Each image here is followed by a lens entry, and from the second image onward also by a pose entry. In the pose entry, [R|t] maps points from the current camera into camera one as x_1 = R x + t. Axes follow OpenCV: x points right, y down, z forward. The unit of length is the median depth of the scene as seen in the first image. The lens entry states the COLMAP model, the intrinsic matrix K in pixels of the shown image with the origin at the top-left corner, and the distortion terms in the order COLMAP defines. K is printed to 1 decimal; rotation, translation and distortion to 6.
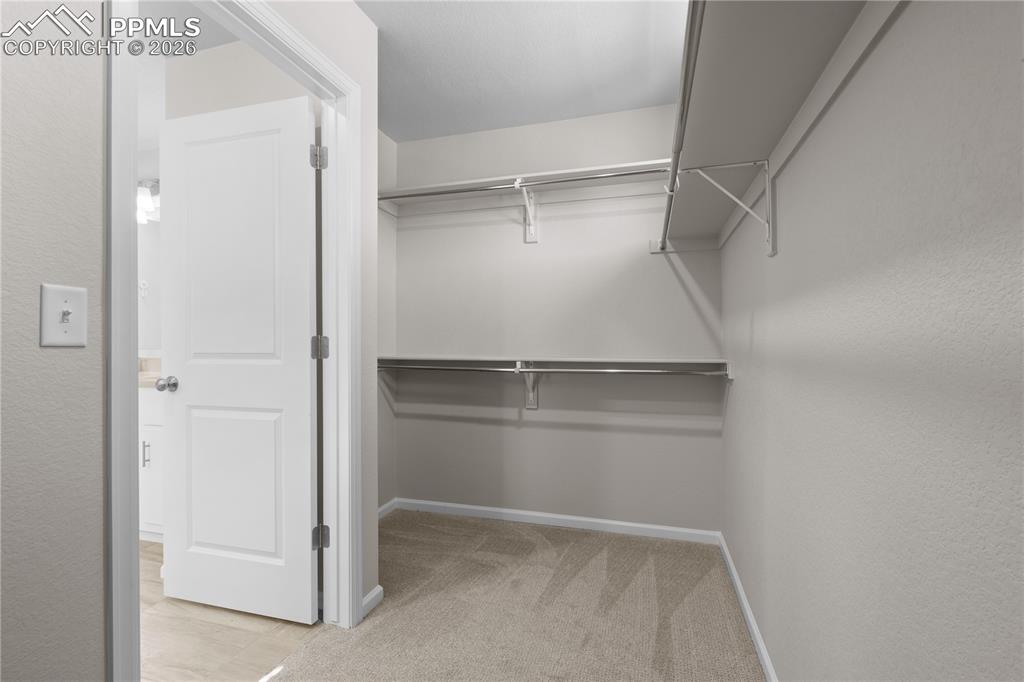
lens RADIAL K [[467.2, 0, 512.8], [0, 467.2, 344.9], [0, 0, 1]] dist [-0.002940, 0.002000]
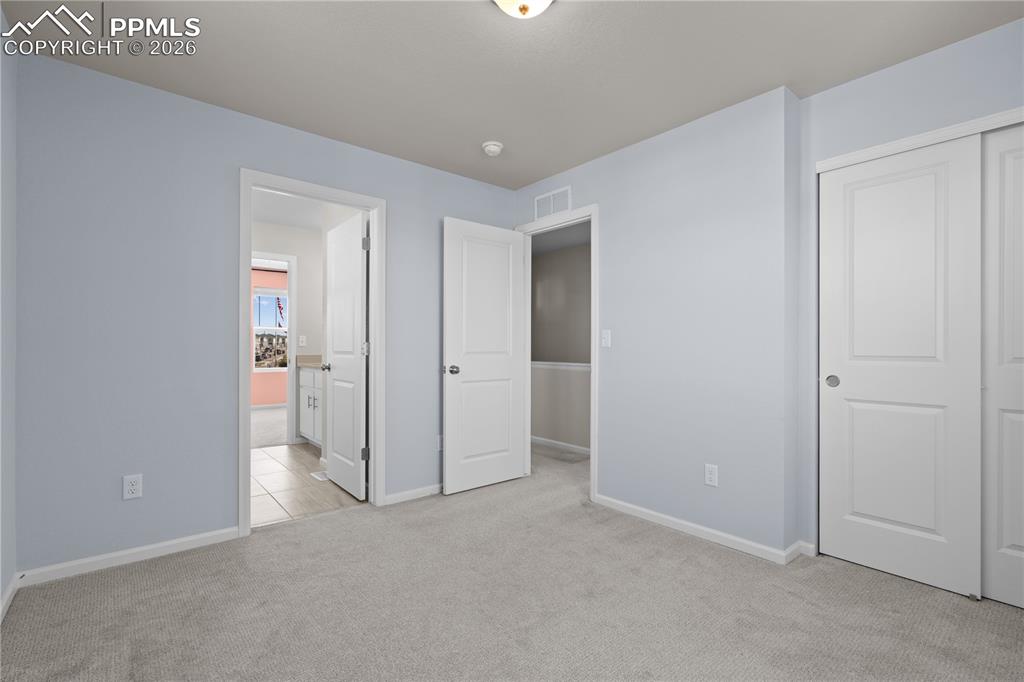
lens RADIAL K [[467.2, 0, 505.4], [0, 467.2, 343.1], [0, 0, 1]] dist [-0.002940, 0.002000]
pose [[0.818040, -0.002799, -0.575155, 1.030134], [-0.000880, 0.999981, -0.006118, -0.005432], [0.575161, 0.005511, 0.818022, -0.167235]]
